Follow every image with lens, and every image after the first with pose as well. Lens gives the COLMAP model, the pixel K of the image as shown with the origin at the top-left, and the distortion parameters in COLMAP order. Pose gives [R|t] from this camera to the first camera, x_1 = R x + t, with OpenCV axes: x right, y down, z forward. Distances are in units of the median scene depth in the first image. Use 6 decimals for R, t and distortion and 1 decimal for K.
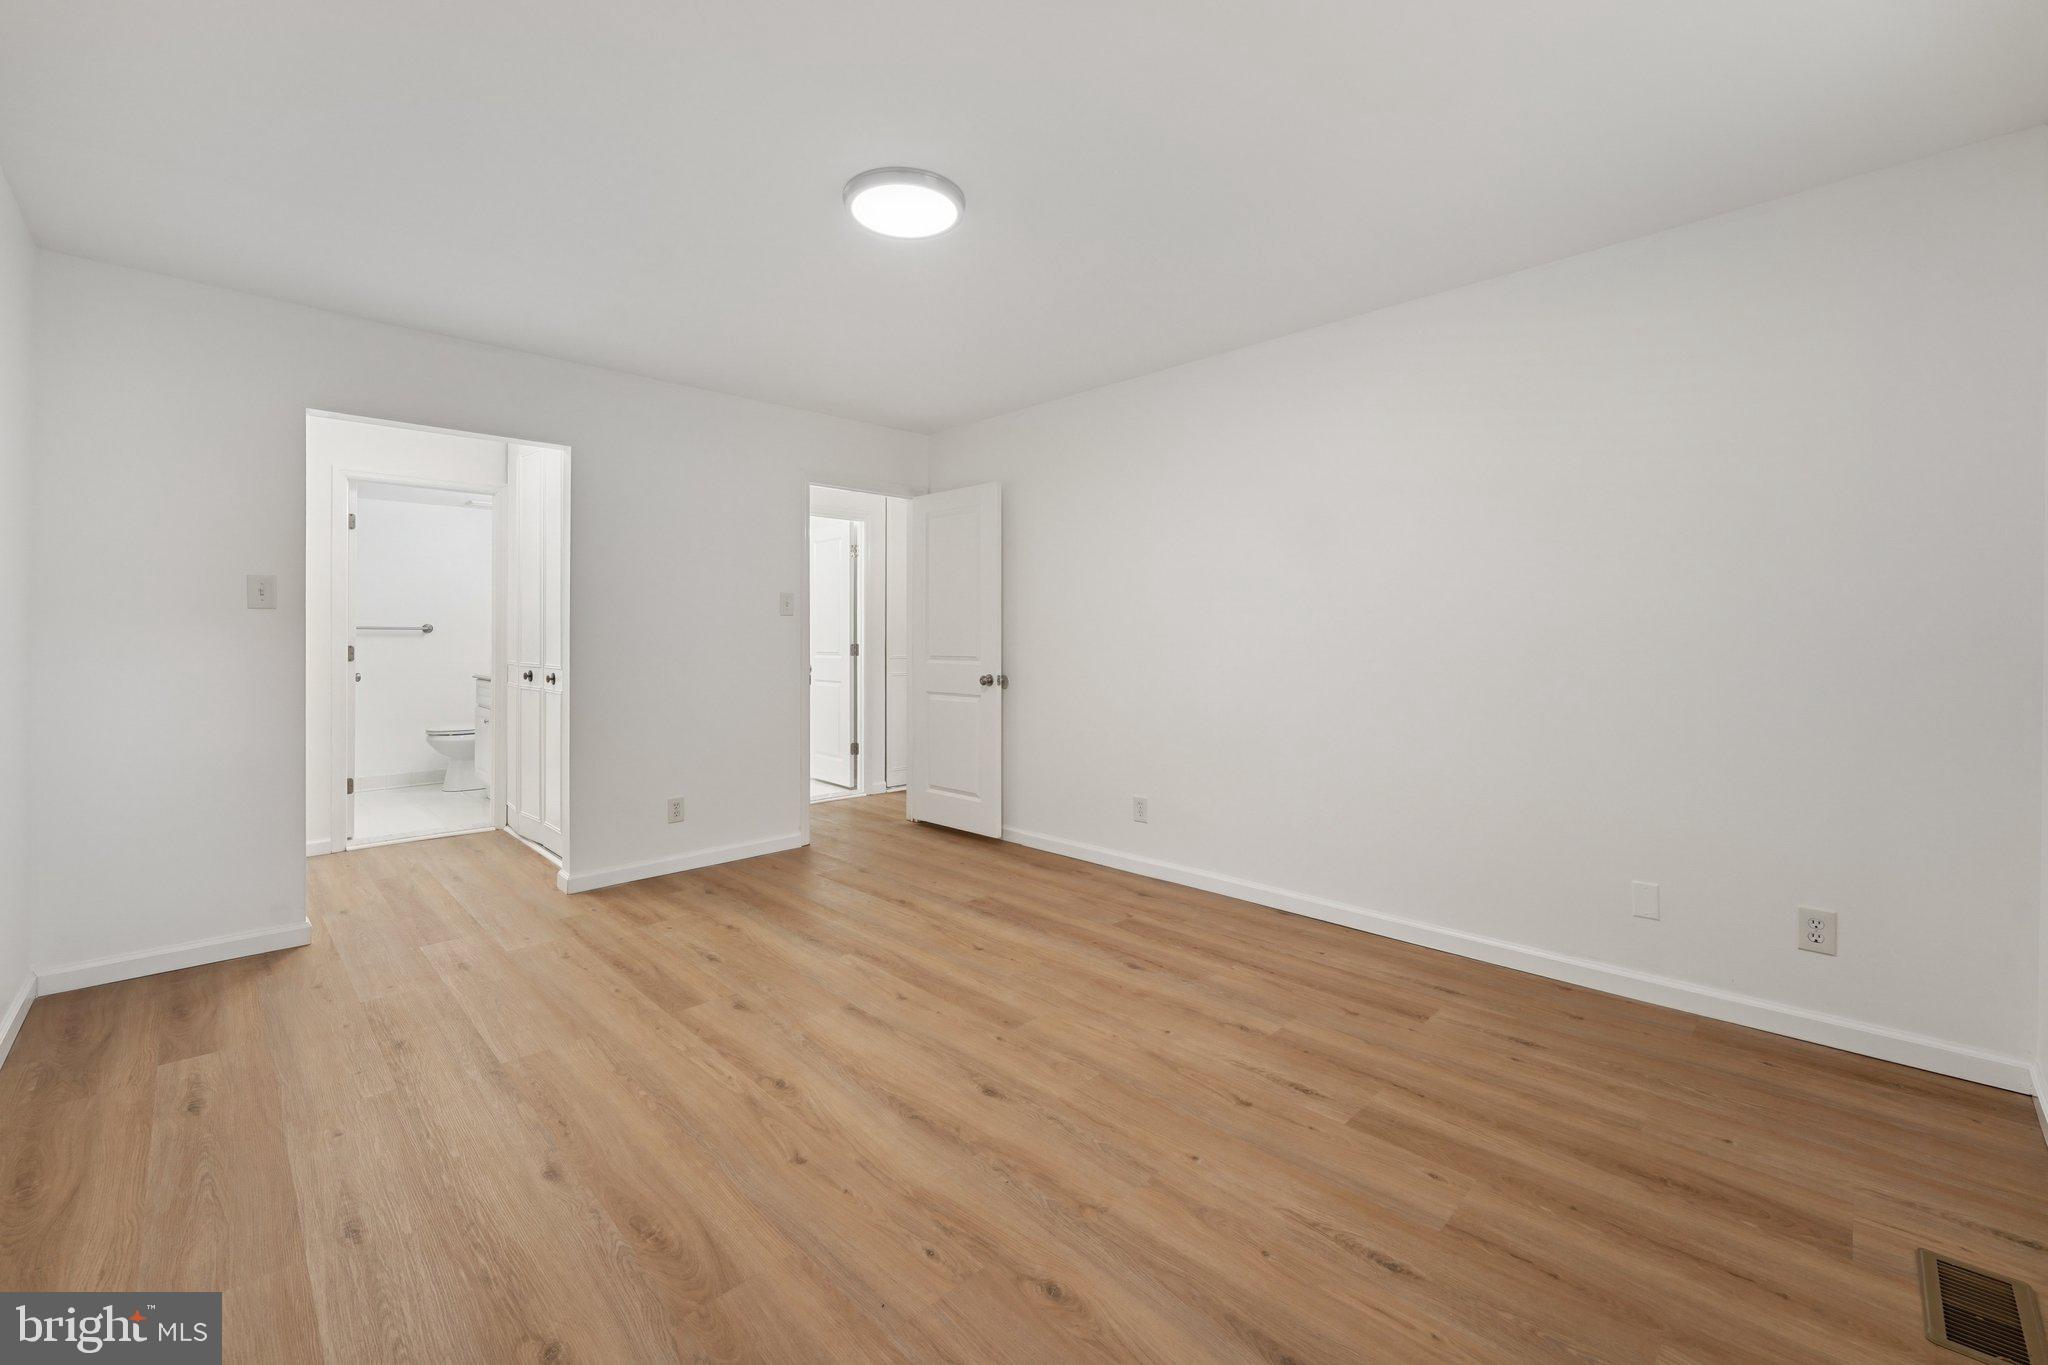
lens RADIAL K [[829.8, 0, 1023.7], [0, 829.8, 667.1], [0, 0, 1]] dist [-0.000485, -0.000212]
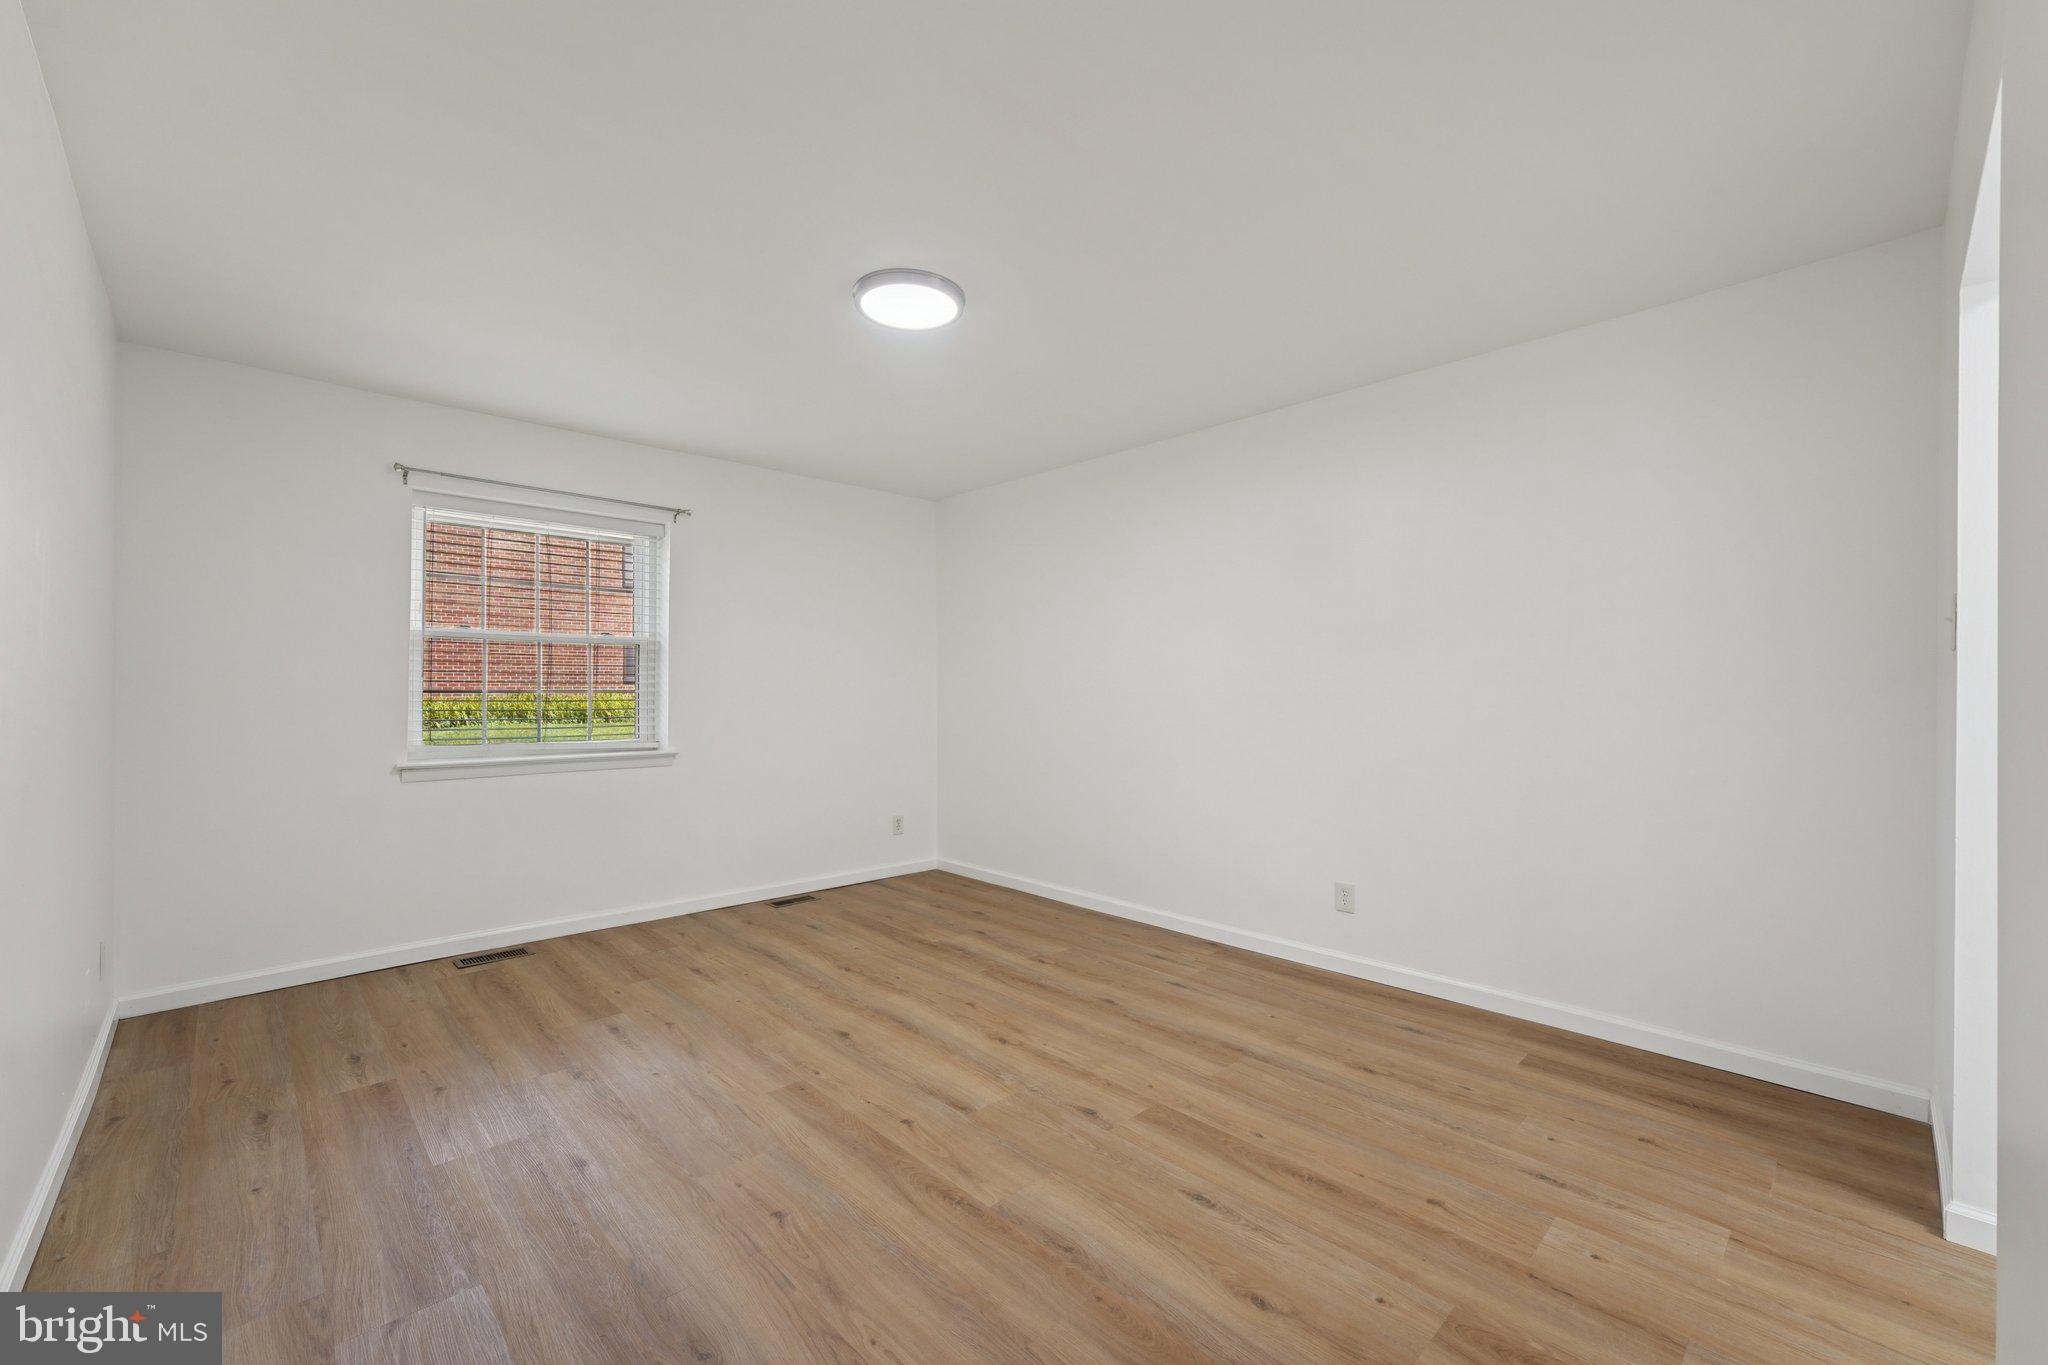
lens RADIAL K [[829.8, 0, 1024.3], [0, 829.8, 681.3], [0, 0, 1]] dist [-0.000485, -0.000212]
pose [[-0.999844, 0.002231, 0.017515, -0.325367], [0.002671, 0.999680, 0.025144, -0.083901], [-0.017454, 0.025187, -0.999530, 2.112459]]
